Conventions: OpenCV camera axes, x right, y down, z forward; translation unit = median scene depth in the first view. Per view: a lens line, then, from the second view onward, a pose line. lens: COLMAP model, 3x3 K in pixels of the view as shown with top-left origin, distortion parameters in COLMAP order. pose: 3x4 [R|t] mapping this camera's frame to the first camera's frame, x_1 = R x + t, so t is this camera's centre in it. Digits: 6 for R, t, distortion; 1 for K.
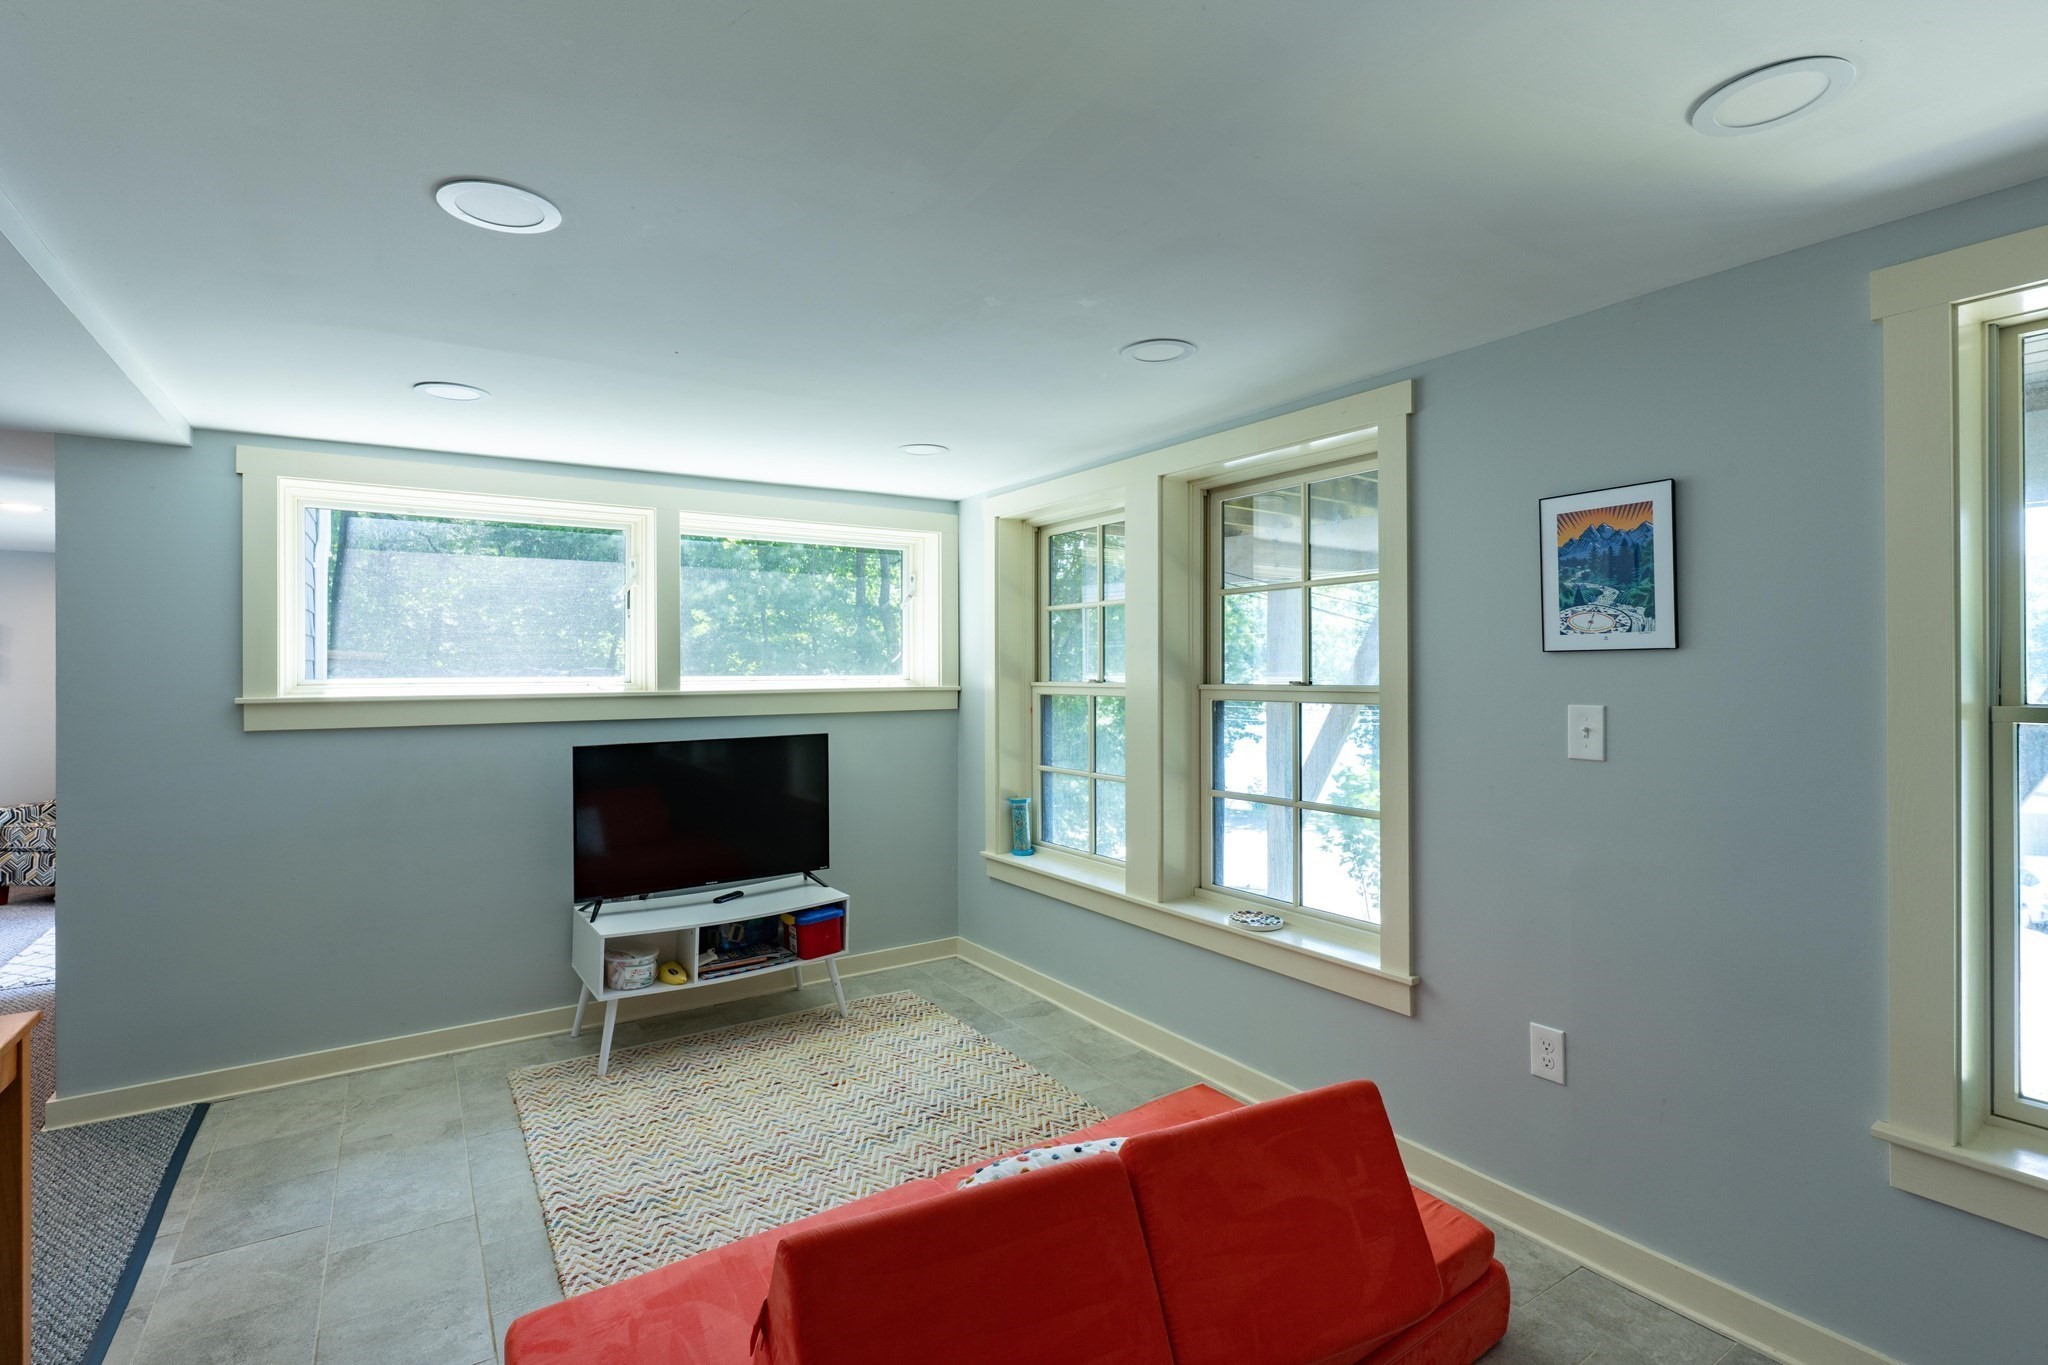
lens RADIAL K [[975.2, 0, 1024.8], [0, 975.2, 670.0], [0, 0, 1]] dist [0.002786, 0.000329]
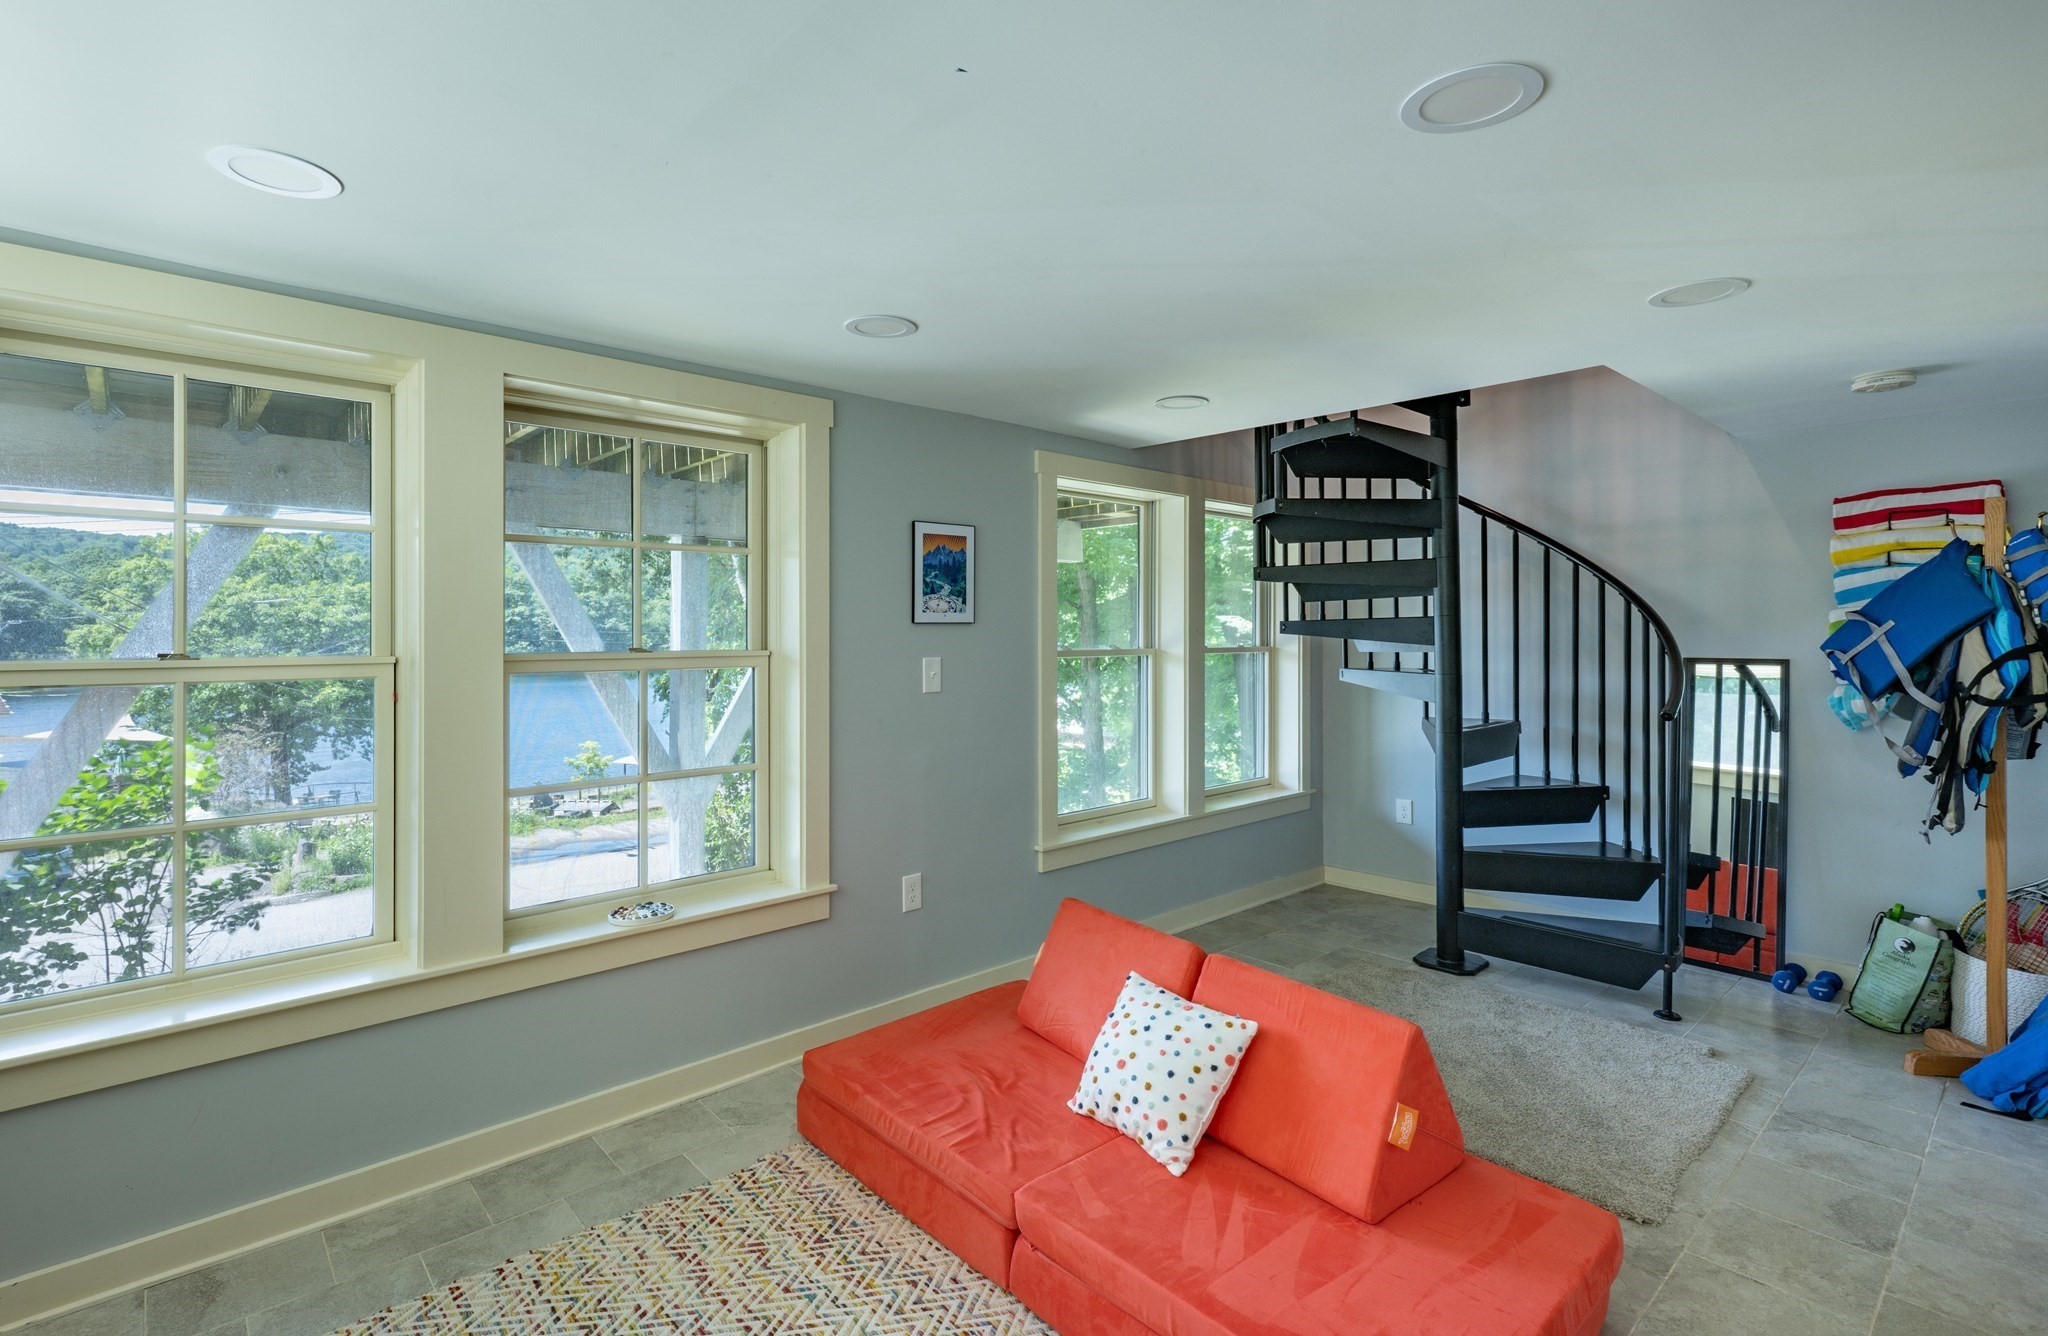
lens RADIAL K [[1050.3, 0, 930.7], [0, 1050.3, 620.3], [0, 0, 1]] dist [-0.008258, 0.000417]
pose [[-0.154395, 0.006679, 0.987987, -1.089062], [0.002429, 0.999977, -0.006380, -0.013491], [-0.988006, 0.001415, -0.154407, 1.257944]]
